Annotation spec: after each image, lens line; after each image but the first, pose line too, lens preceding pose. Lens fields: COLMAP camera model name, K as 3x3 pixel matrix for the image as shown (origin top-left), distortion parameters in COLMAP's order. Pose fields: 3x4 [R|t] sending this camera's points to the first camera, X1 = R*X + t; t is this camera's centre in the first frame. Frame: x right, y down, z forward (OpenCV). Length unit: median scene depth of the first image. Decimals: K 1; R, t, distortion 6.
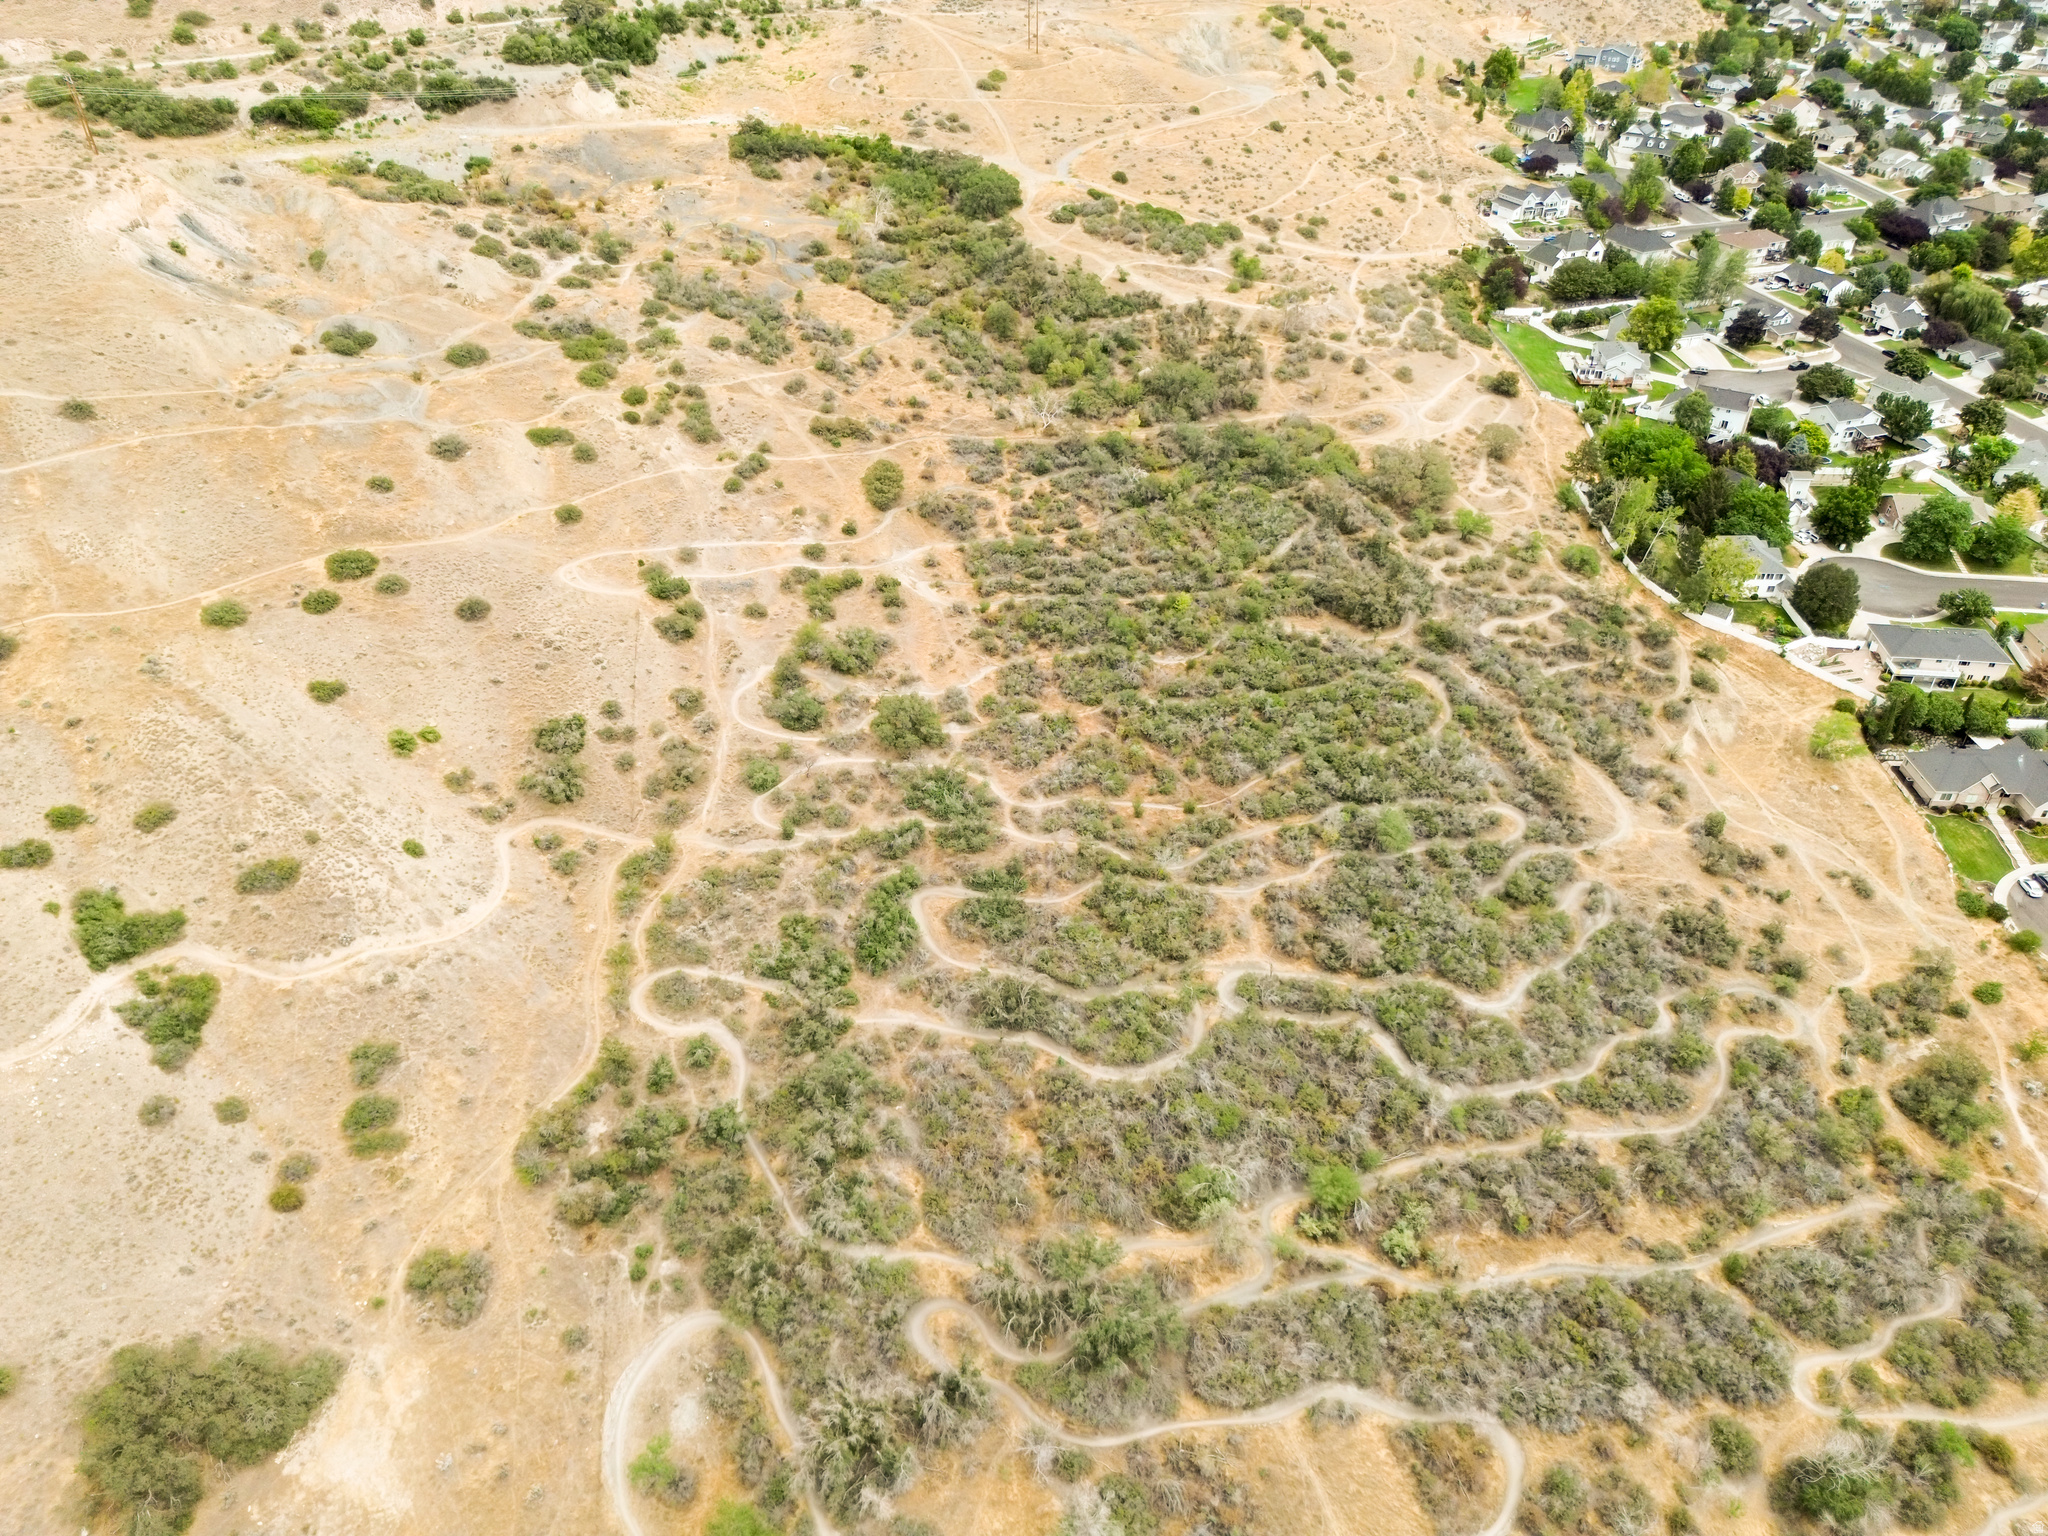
lens RADIAL K [[1447.7, 0, 1014.5], [0, 1447.7, 762.2], [0, 0, 1]] dist [0.061355, -0.051988]
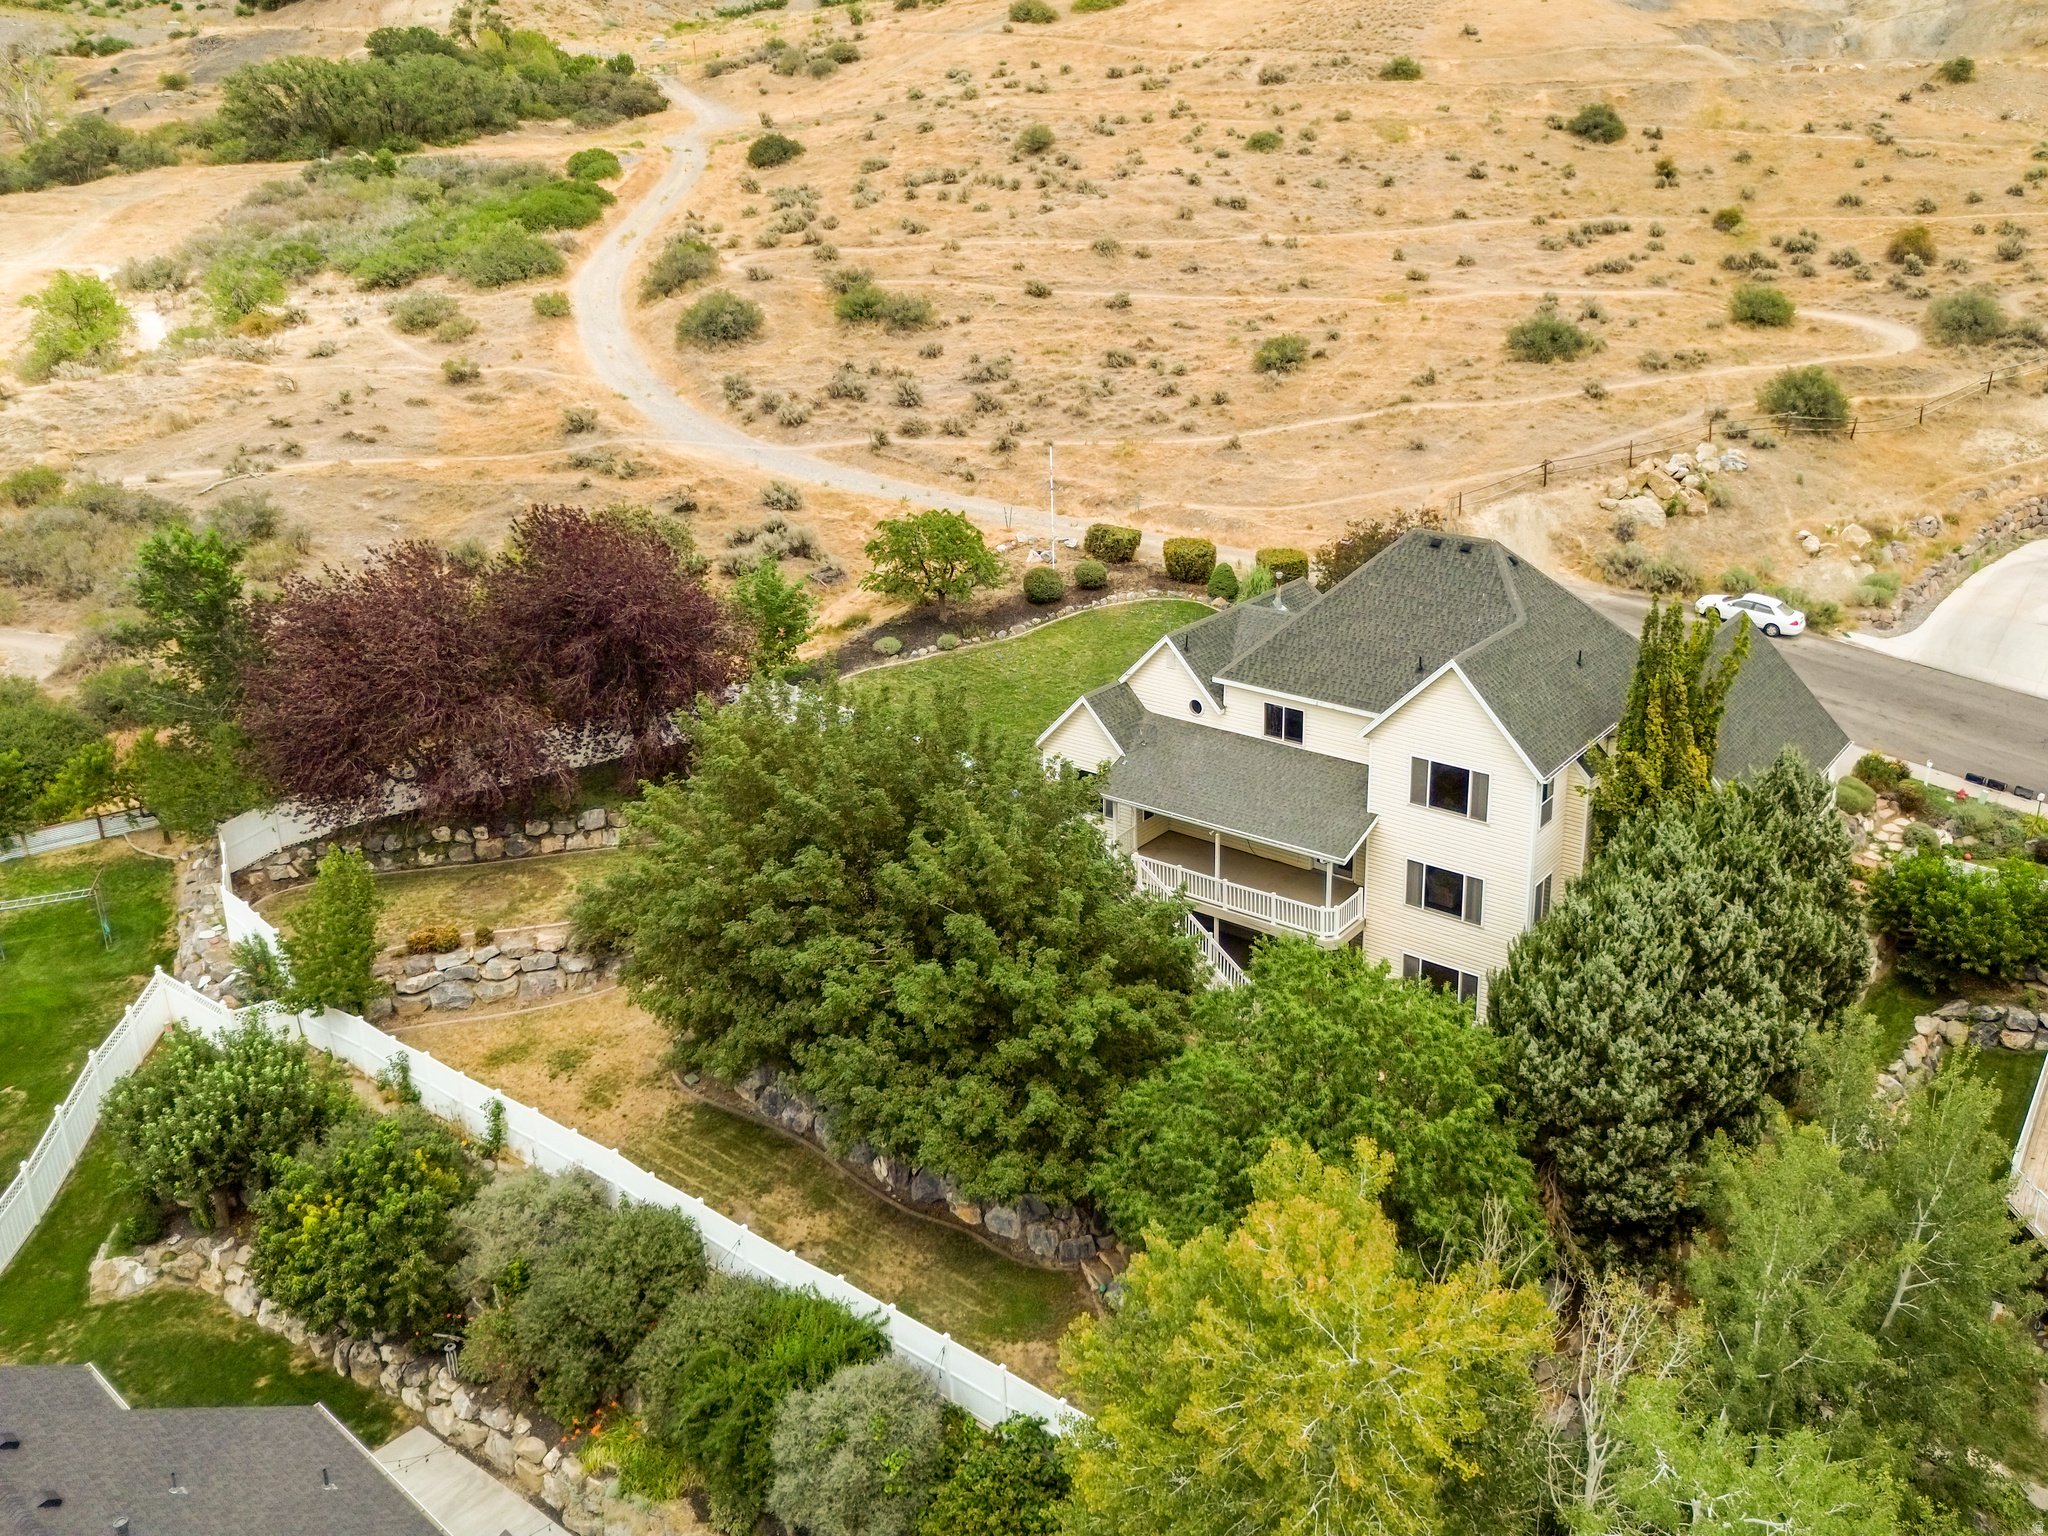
lens RADIAL K [[1669.1, 0, 1184.7], [0, 1669.1, 634.3], [0, 0, 1]] dist [0.077800, -0.077798]
pose [[0.534923, 0.243971, -0.808910, 0.457688], [-0.477105, 0.877372, -0.050885, -0.329535], [0.697301, 0.413155, 0.585726, 0.885073]]
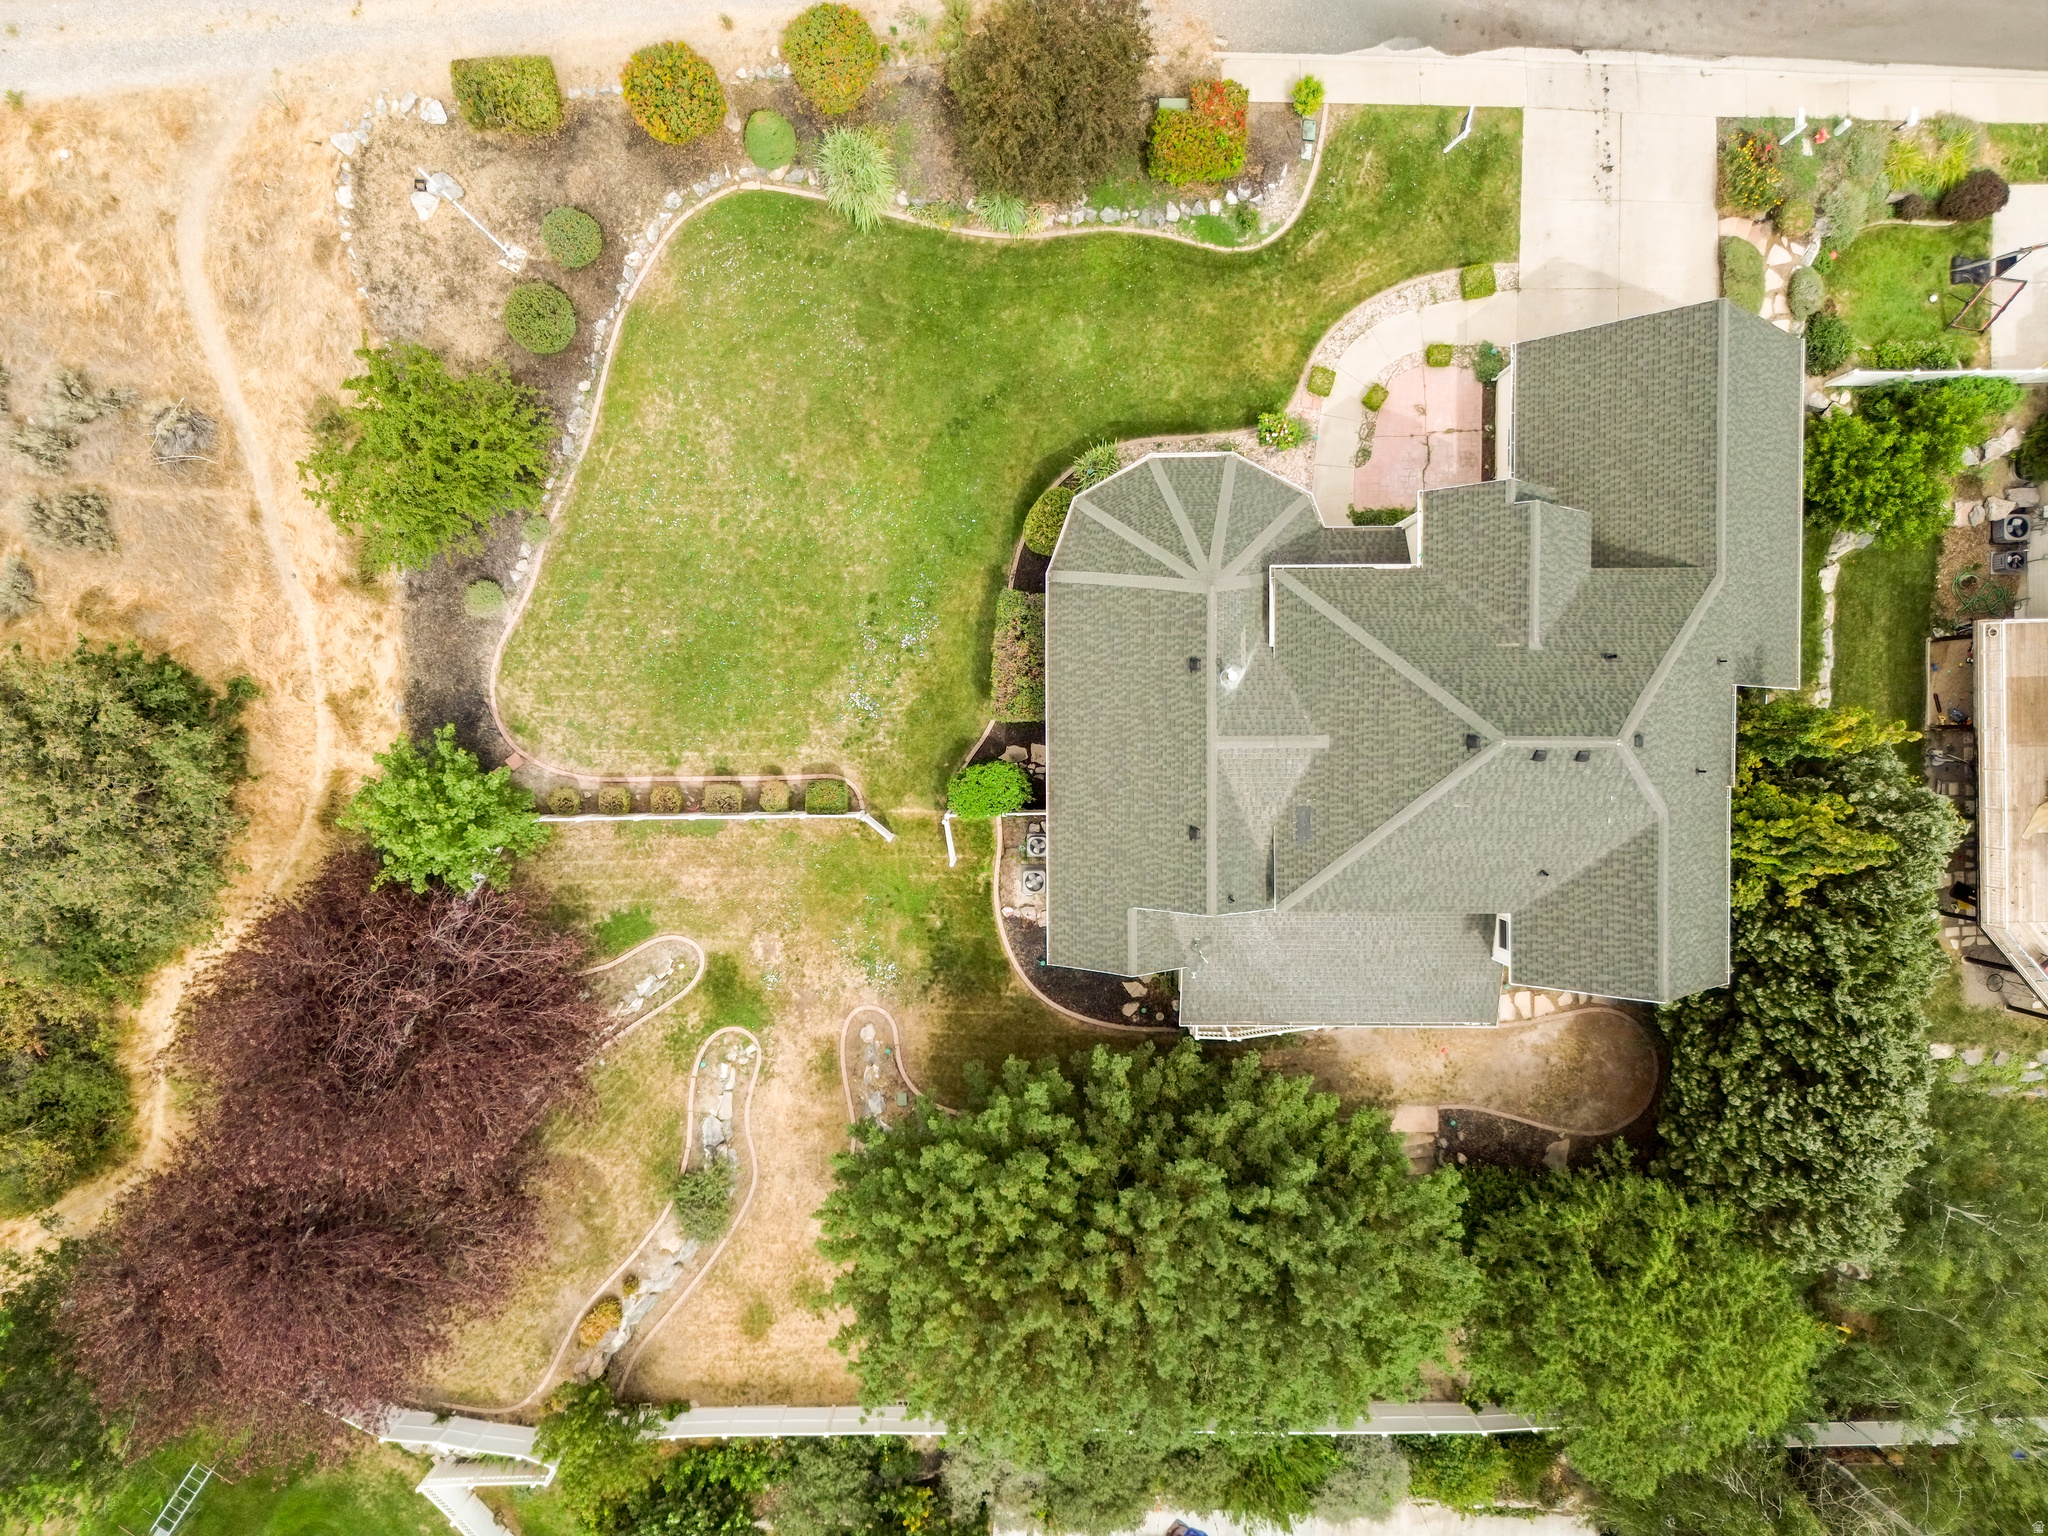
lens RADIAL K [[1447.7, 0, 1018.2], [0, 1447.7, 760.5], [0, 0, 1]] dist [0.061355, -0.051988]
pose [[0.920877, 0.389799, -0.006547, 0.344274], [-0.210909, 0.512241, 0.832542, -0.409493], [0.327878, -0.765288, 0.553923, 0.911104]]
